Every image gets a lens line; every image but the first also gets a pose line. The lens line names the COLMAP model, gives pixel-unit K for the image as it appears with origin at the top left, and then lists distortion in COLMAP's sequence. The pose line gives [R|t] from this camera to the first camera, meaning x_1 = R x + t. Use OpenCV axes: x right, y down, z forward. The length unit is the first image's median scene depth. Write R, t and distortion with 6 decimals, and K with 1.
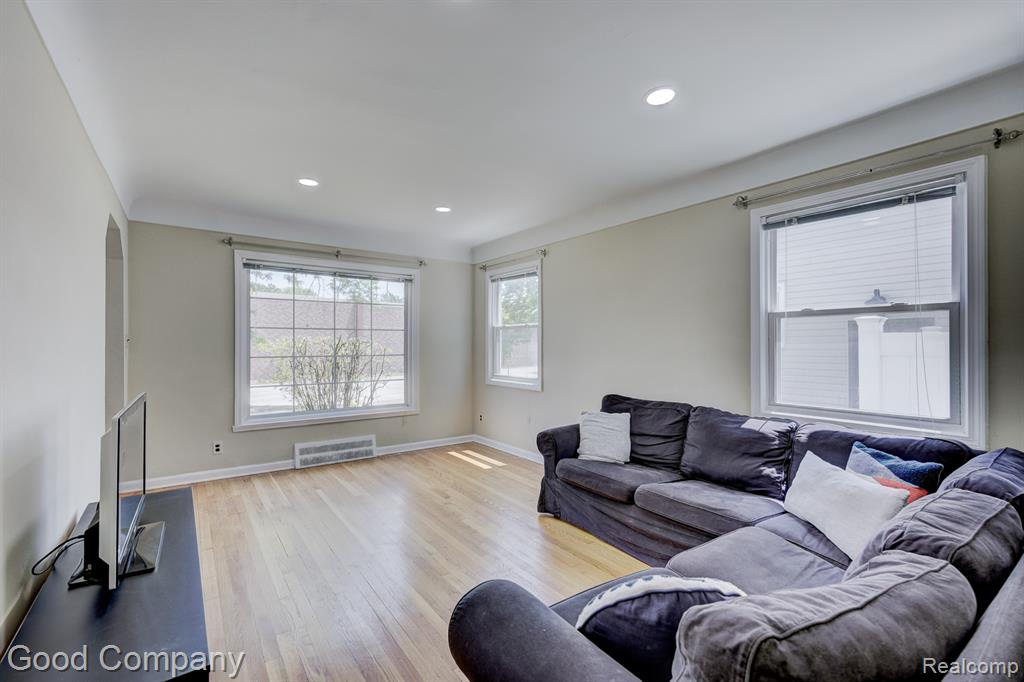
lens RADIAL K [[464.6, 0, 504.7], [0, 464.6, 348.0], [0, 0, 1]] dist [-0.001818, 0.000073]
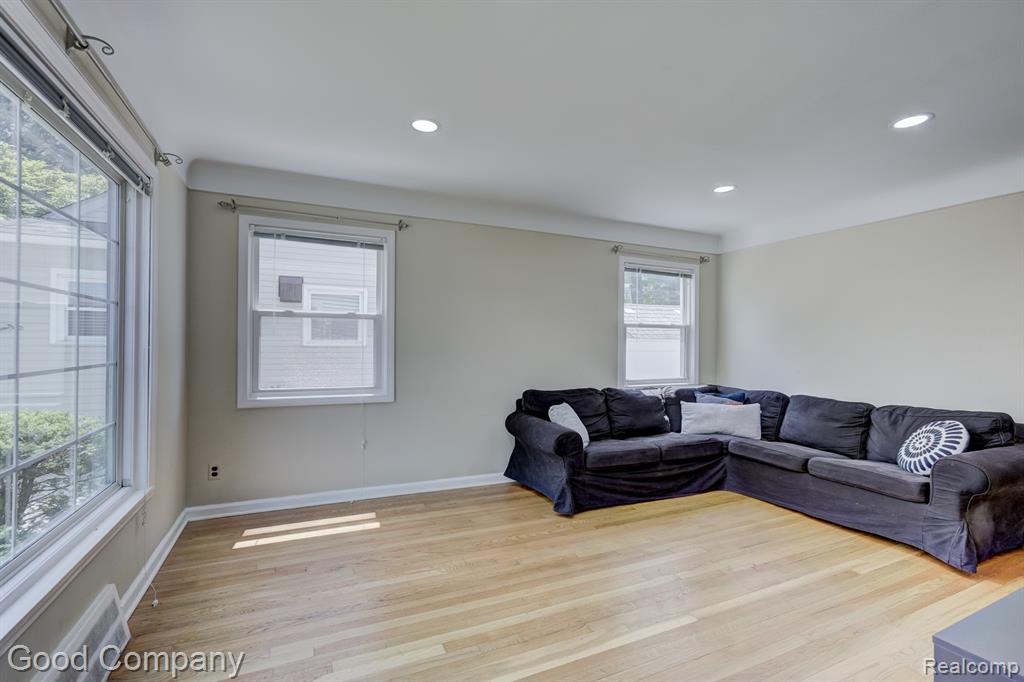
lens RADIAL K [[436.5, 0, 518.4], [0, 436.5, 336.2], [0, 0, 1]] dist [-0.005674, 0.005467]
pose [[0.193123, 0.020373, 0.980963, -0.595737], [-0.000157, 0.999785, -0.020733, -0.000260], [-0.981175, 0.003850, 0.193085, 0.654854]]
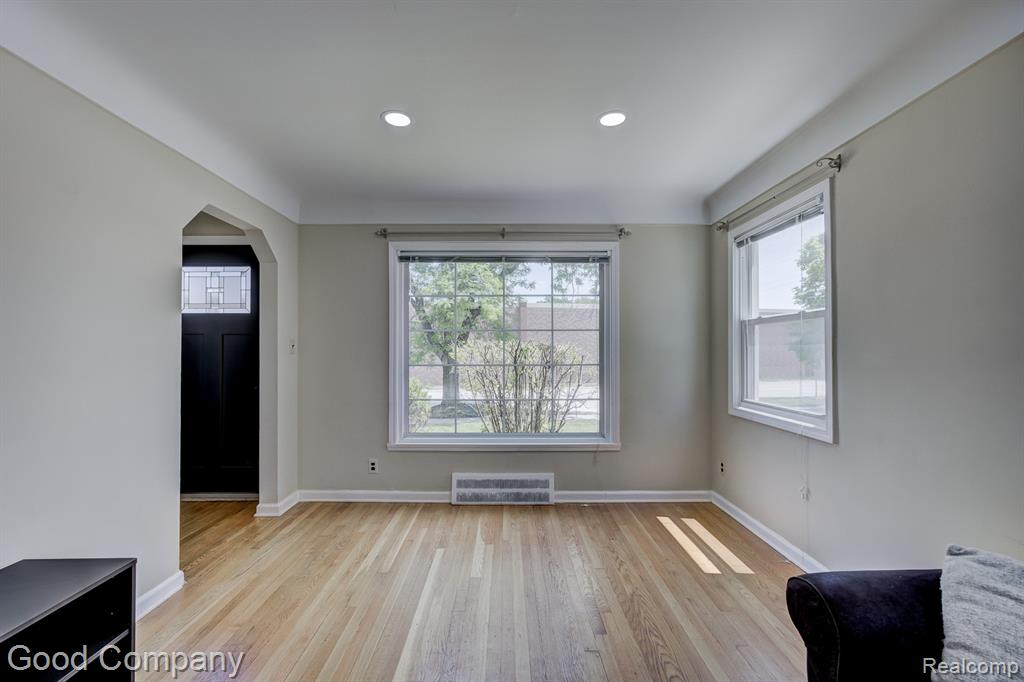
lens RADIAL K [[436.5, 0, 506.6], [0, 436.5, 347.6], [0, 0, 1]] dist [-0.005674, 0.005467]
pose [[0.804738, -0.007643, -0.593581, 0.074833], [-0.005207, 0.999788, -0.019933, 0.002704], [0.593607, 0.019132, 0.804527, 0.418607]]
